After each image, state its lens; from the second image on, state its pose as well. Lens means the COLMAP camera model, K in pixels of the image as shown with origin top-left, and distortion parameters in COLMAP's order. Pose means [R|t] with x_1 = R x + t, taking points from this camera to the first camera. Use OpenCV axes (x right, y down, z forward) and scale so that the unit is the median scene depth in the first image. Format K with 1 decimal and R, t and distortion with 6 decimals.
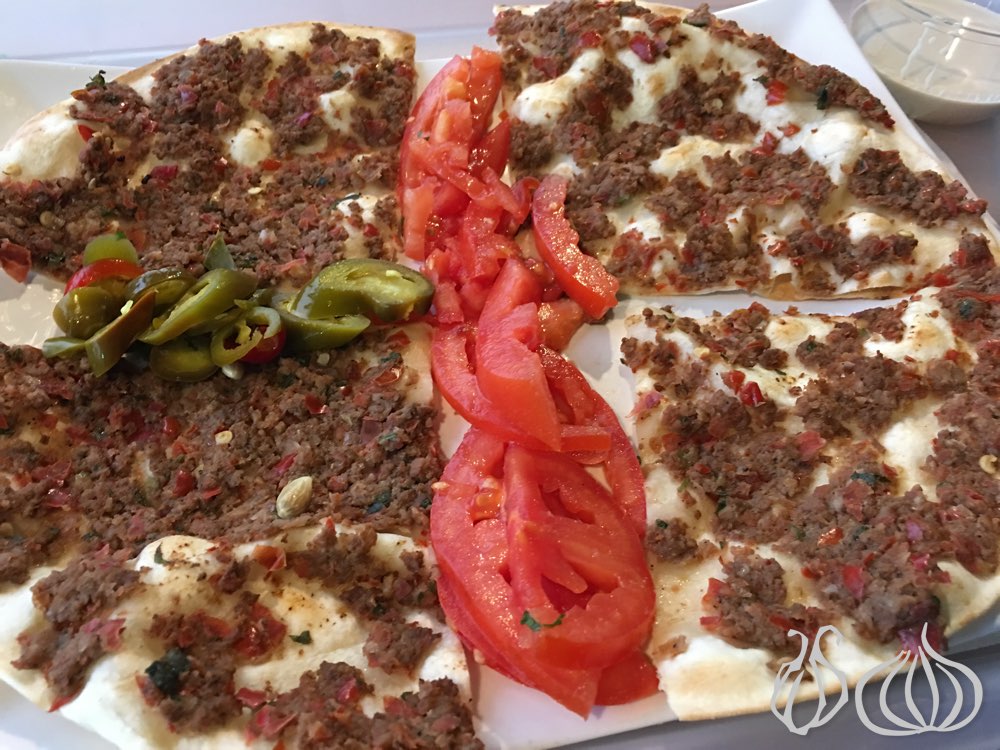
lens RADIAL K [[844.4, 0, 500.0], [0, 844.4, 375.0], [0, 0, 1]] dist [0.008404, 0.009447]
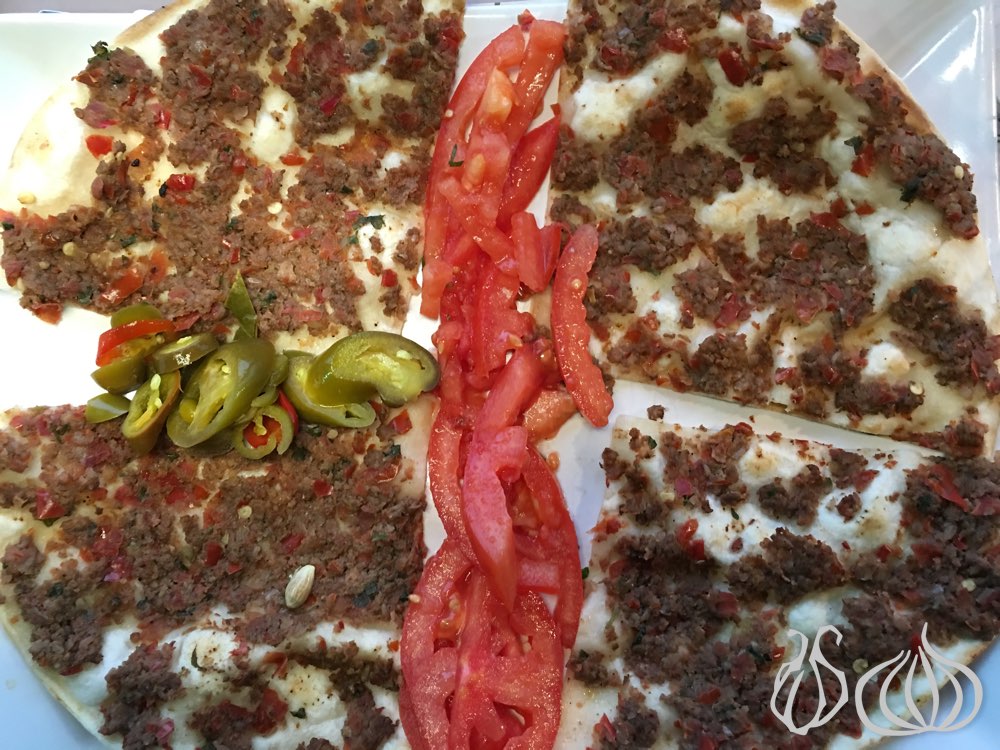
lens RADIAL K [[837.5, 0, 500.0], [0, 837.5, 375.0], [0, 0, 1]] dist [0.014952, -0.004817]
pose [[0.984380, 0.175355, -0.015700, 0.010780], [-0.135339, 0.810739, 0.569548, -0.658871], [0.112602, -0.558527, 0.821808, 0.141390]]
